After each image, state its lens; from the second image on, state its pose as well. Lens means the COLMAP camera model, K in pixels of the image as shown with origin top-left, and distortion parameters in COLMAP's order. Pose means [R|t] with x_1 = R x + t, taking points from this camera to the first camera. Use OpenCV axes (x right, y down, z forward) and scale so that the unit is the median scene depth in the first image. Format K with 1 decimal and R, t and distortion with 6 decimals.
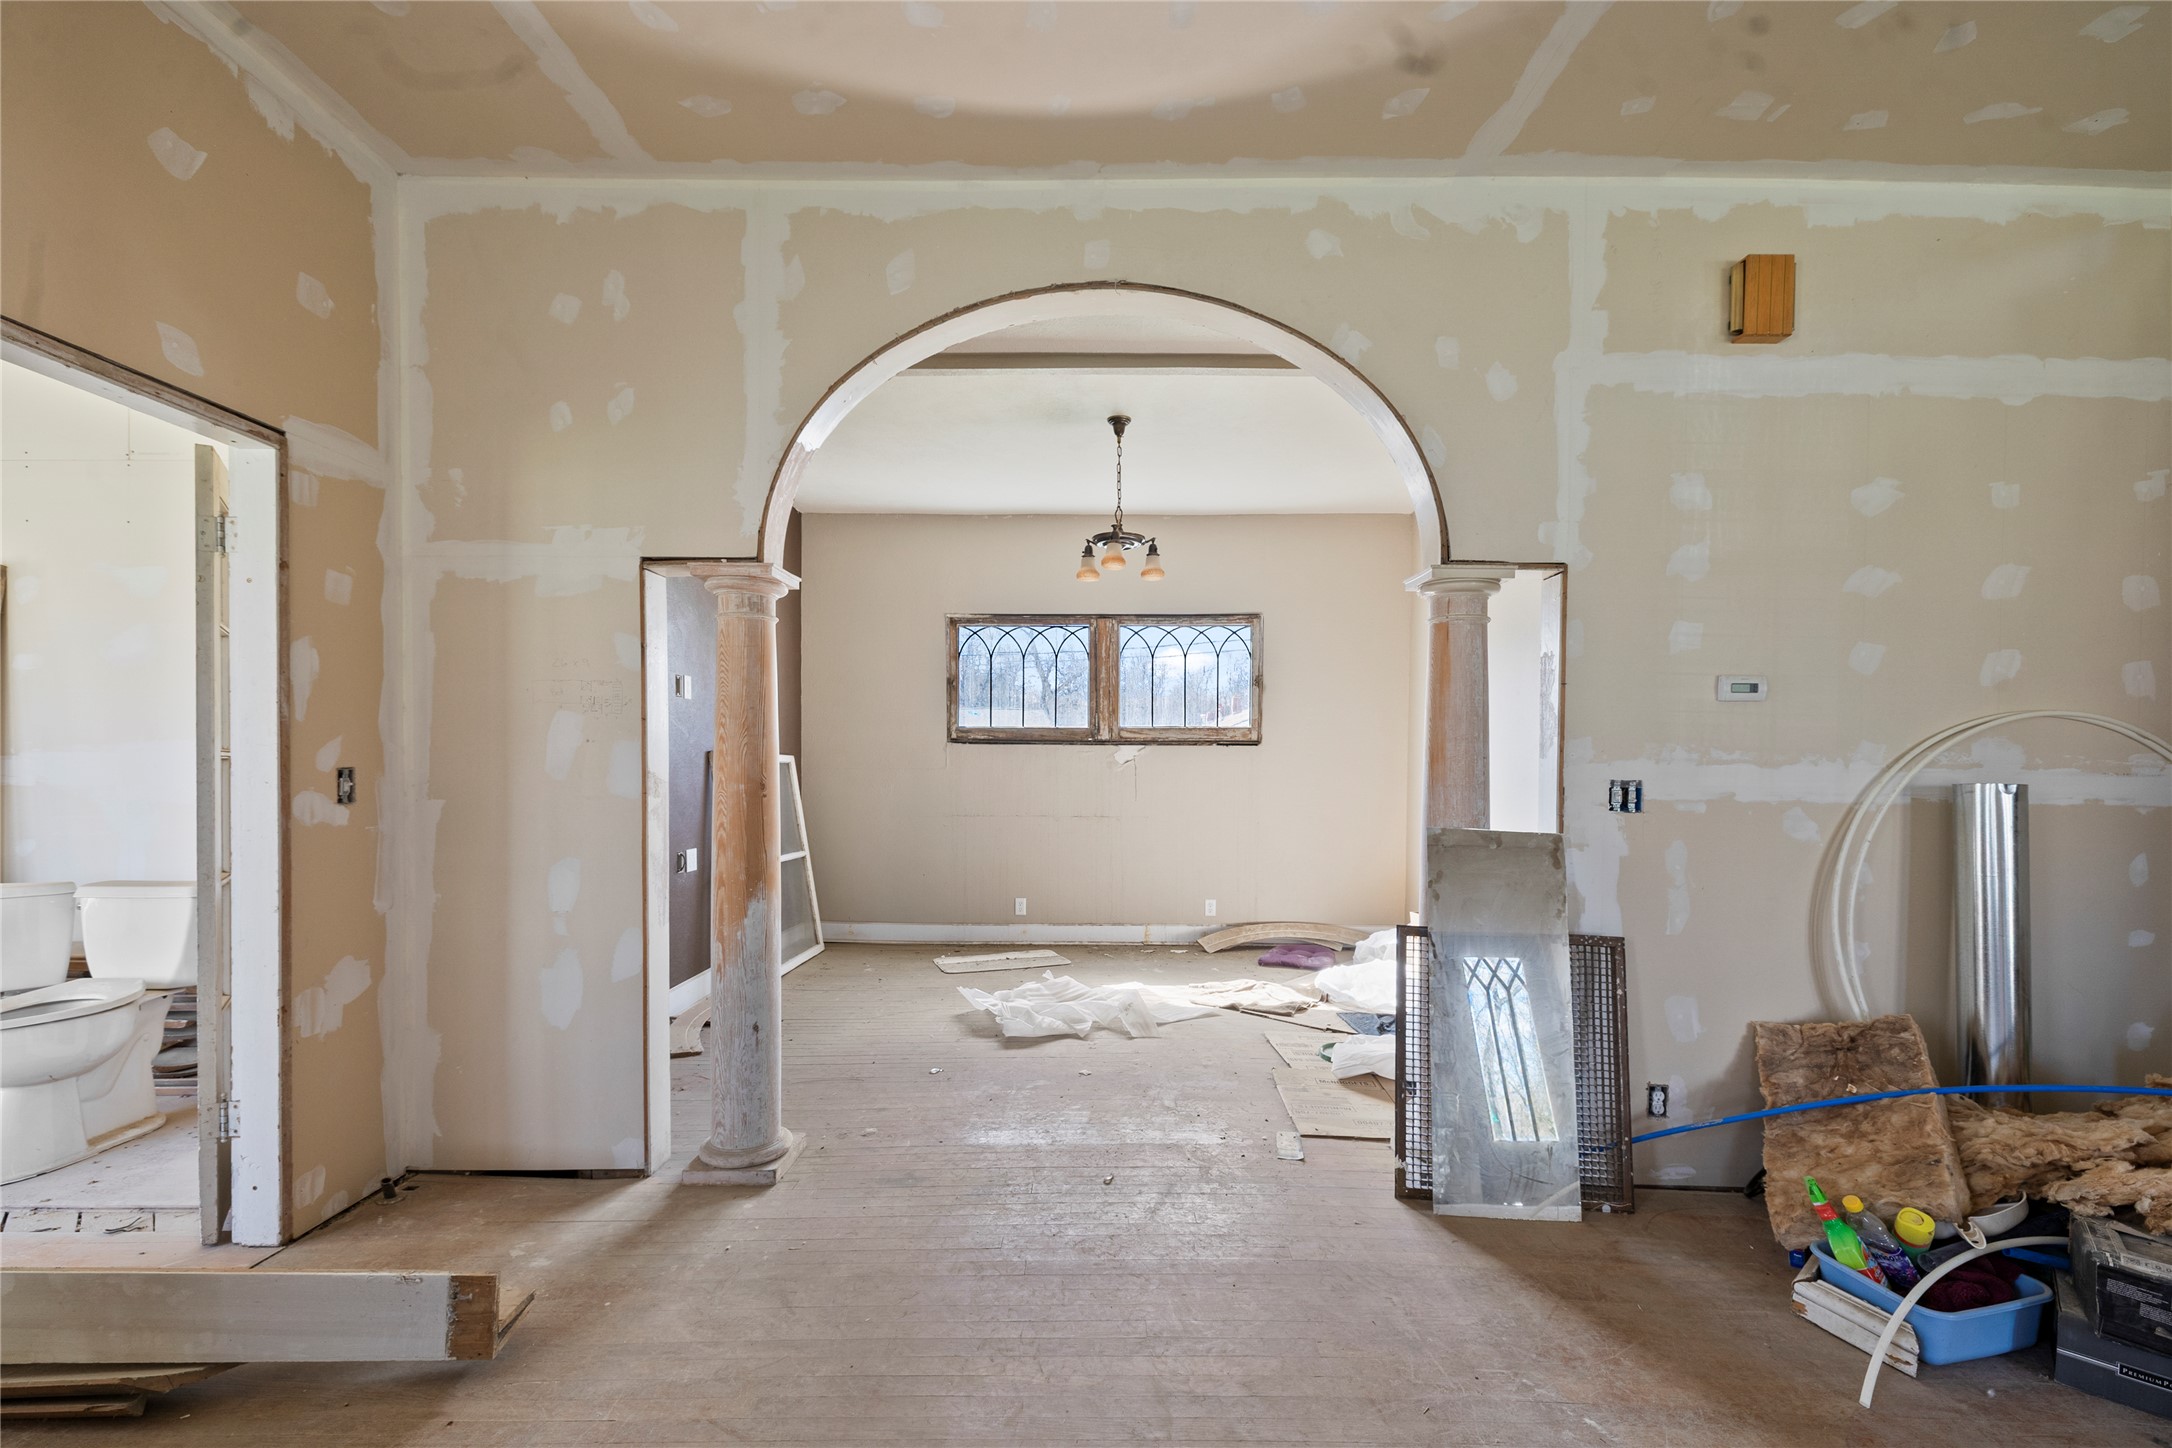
lens RADIAL K [[931.5, 0, 1094.2], [0, 931.5, 769.5], [0, 0, 1]] dist [-0.001231, -0.000091]
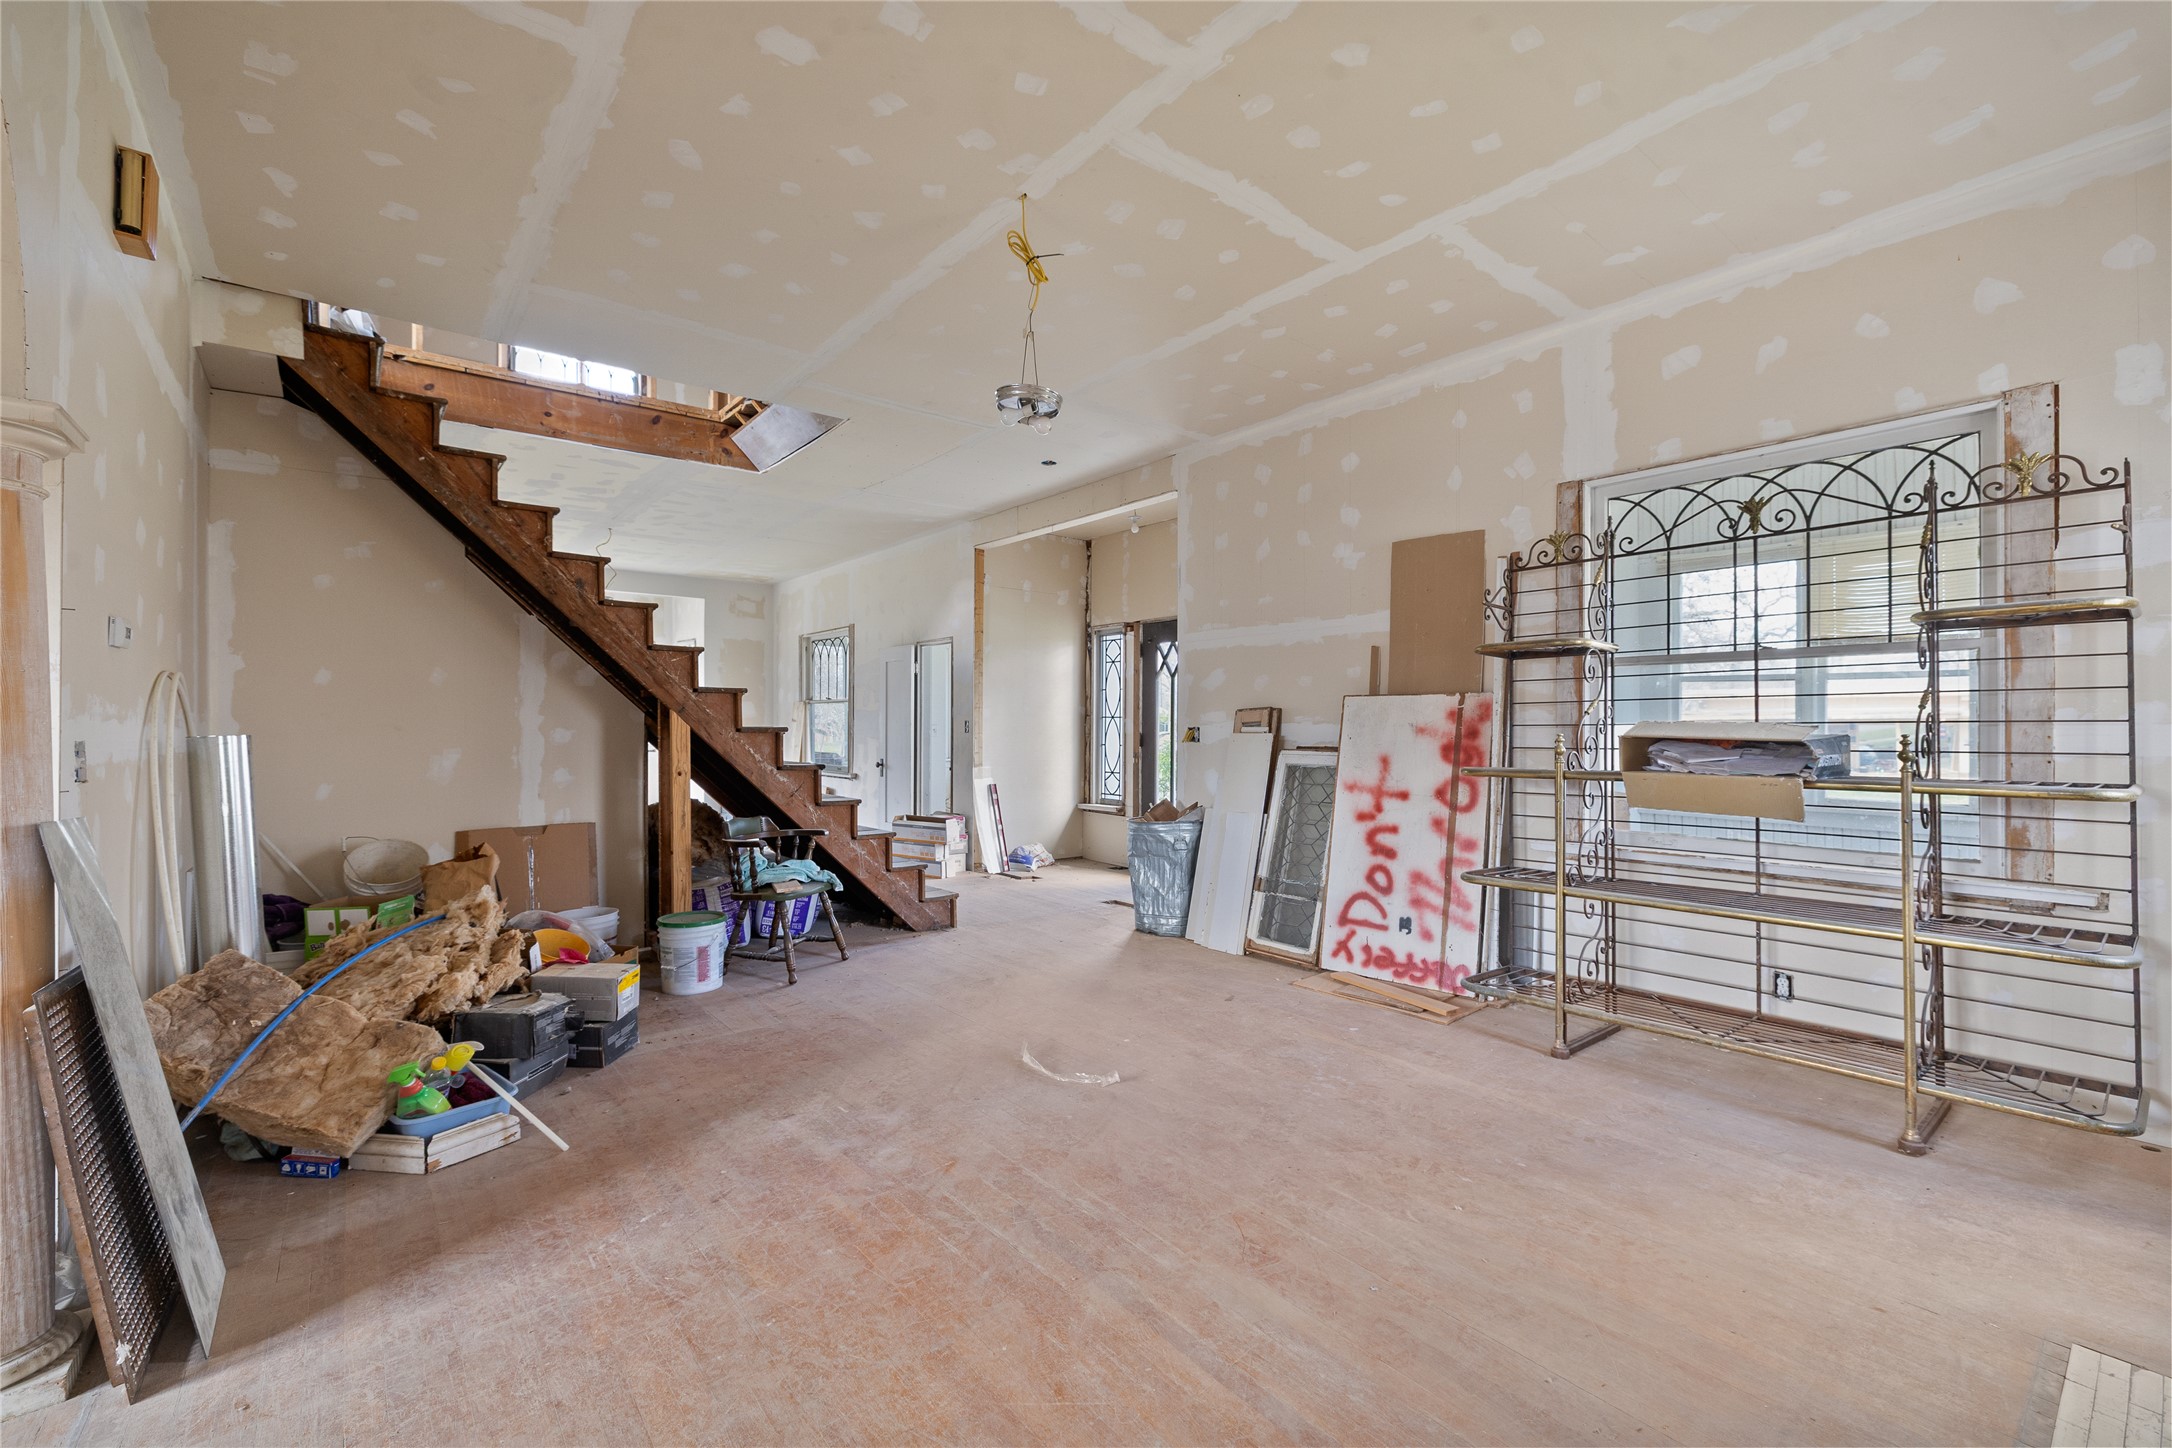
lens RADIAL K [[906.2, 0, 1088.9], [0, 906.2, 719.1], [0, 0, 1]] dist [0.000444, 0.000144]
pose [[-0.637306, -0.003298, 0.770604, -0.539905], [0.007584, 0.999916, 0.010551, -0.008089], [-0.770574, 0.012568, -0.637227, 0.840389]]
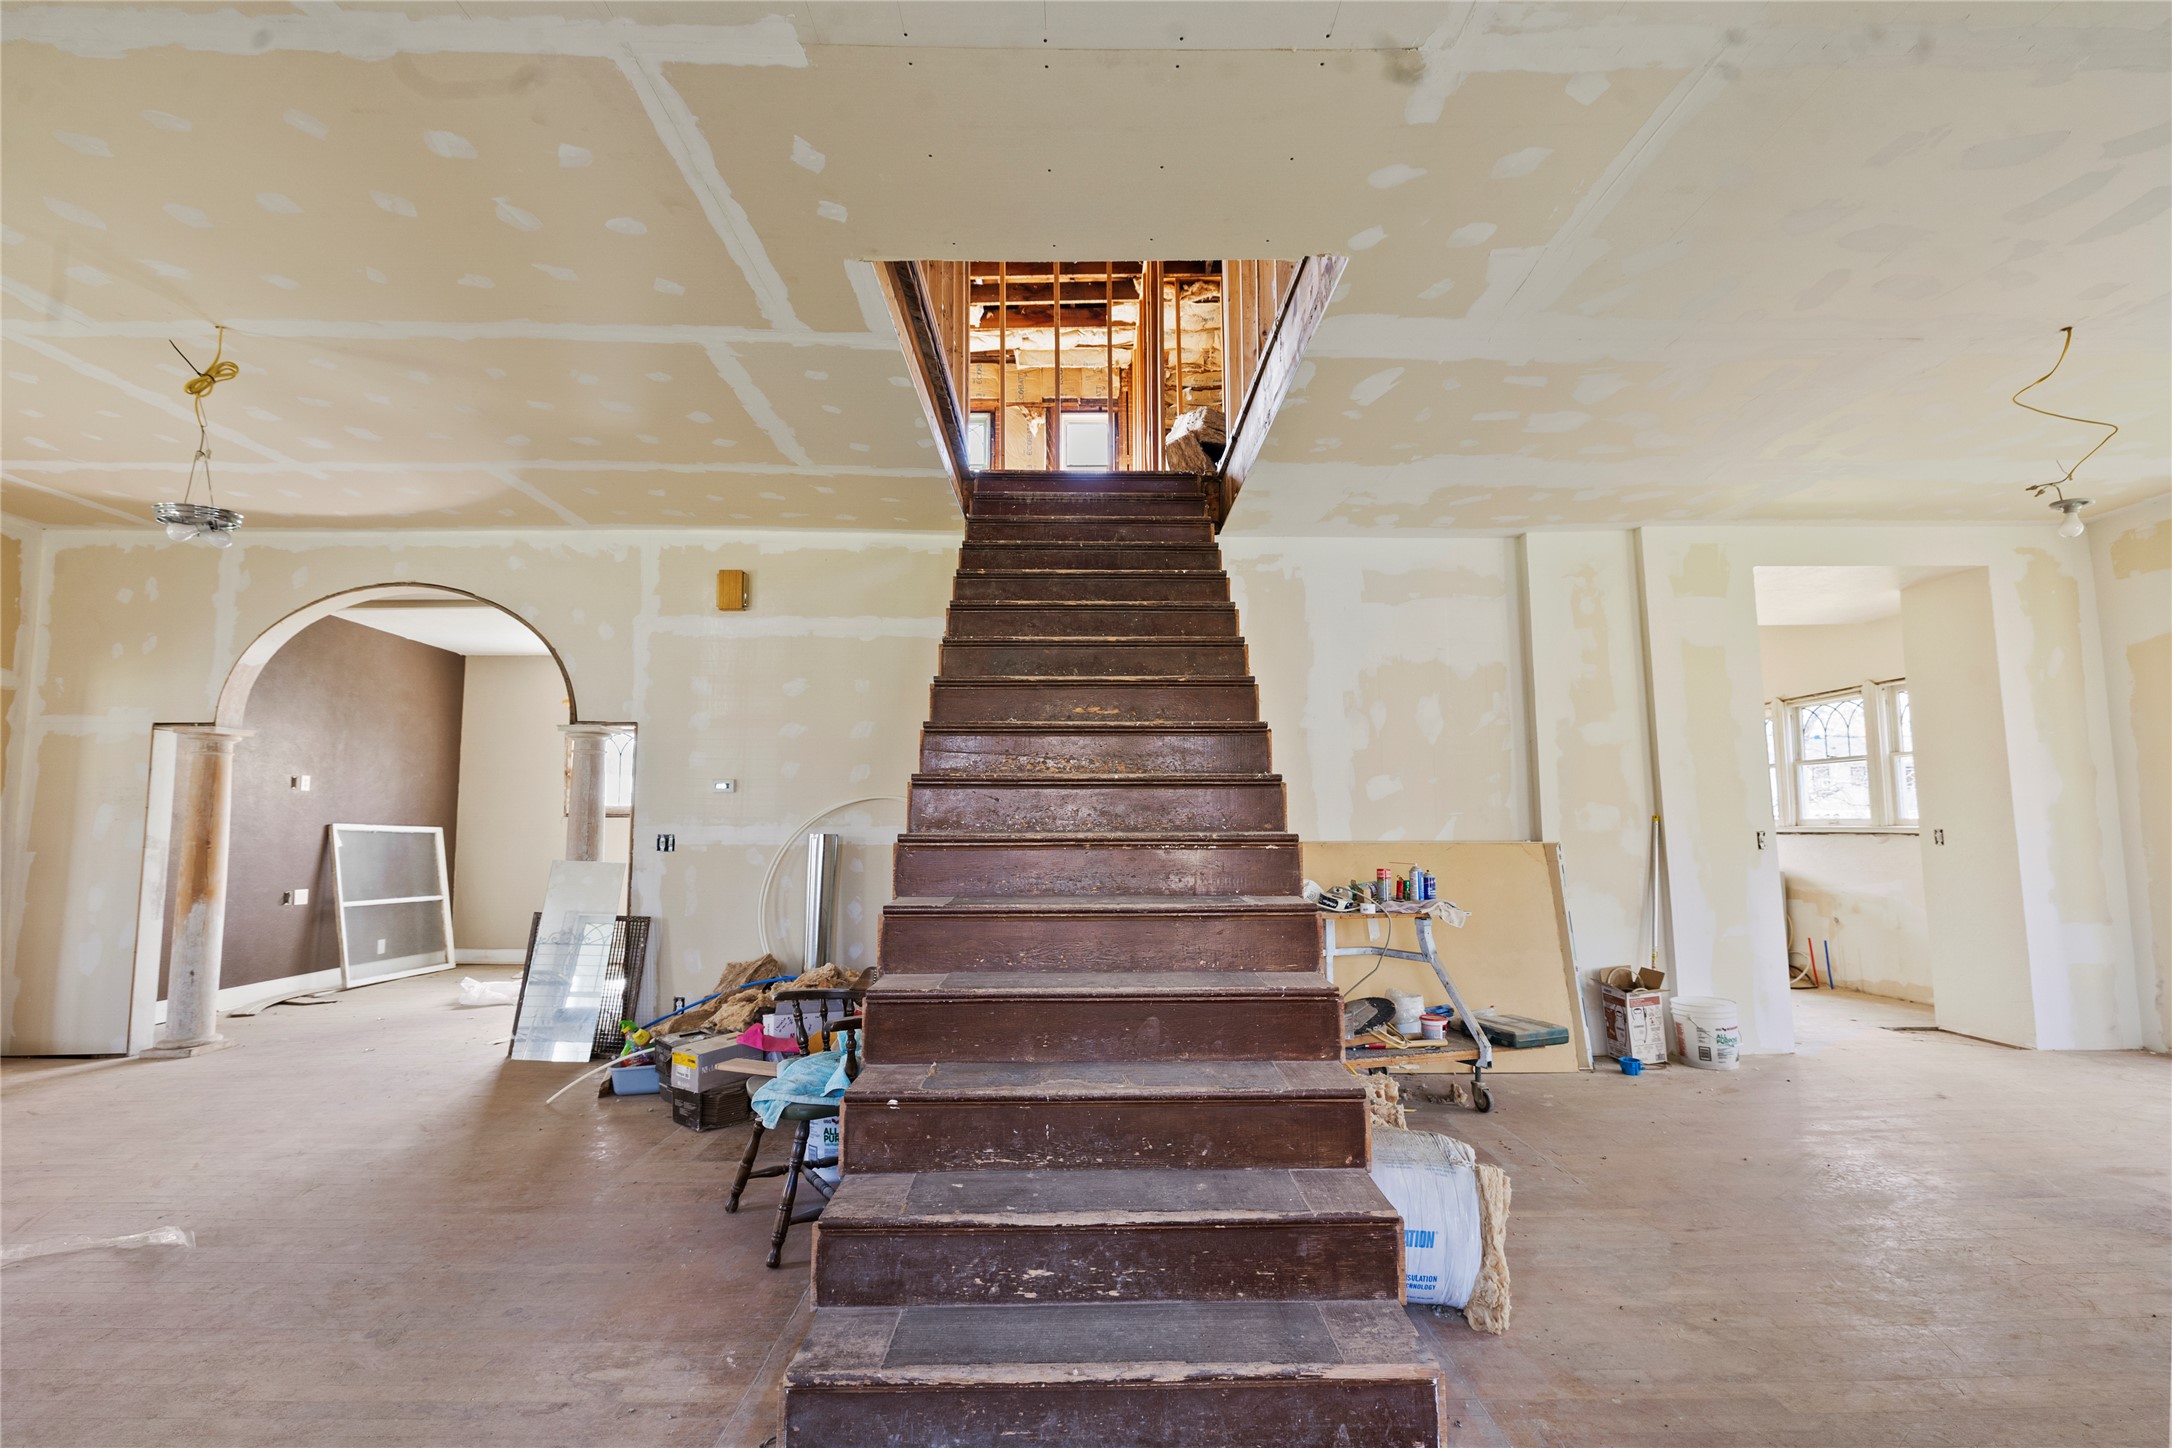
lens RADIAL K [[917.0, 0, 1089.5], [0, 917.0, 744.9], [0, 0, 1]] dist [0.000794, -0.000026]
pose [[0.999811, -0.008719, 0.017371, 1.418000], [0.010448, 0.994722, -0.102072, 0.029971], [-0.016389, 0.102234, 0.994625, -0.911331]]
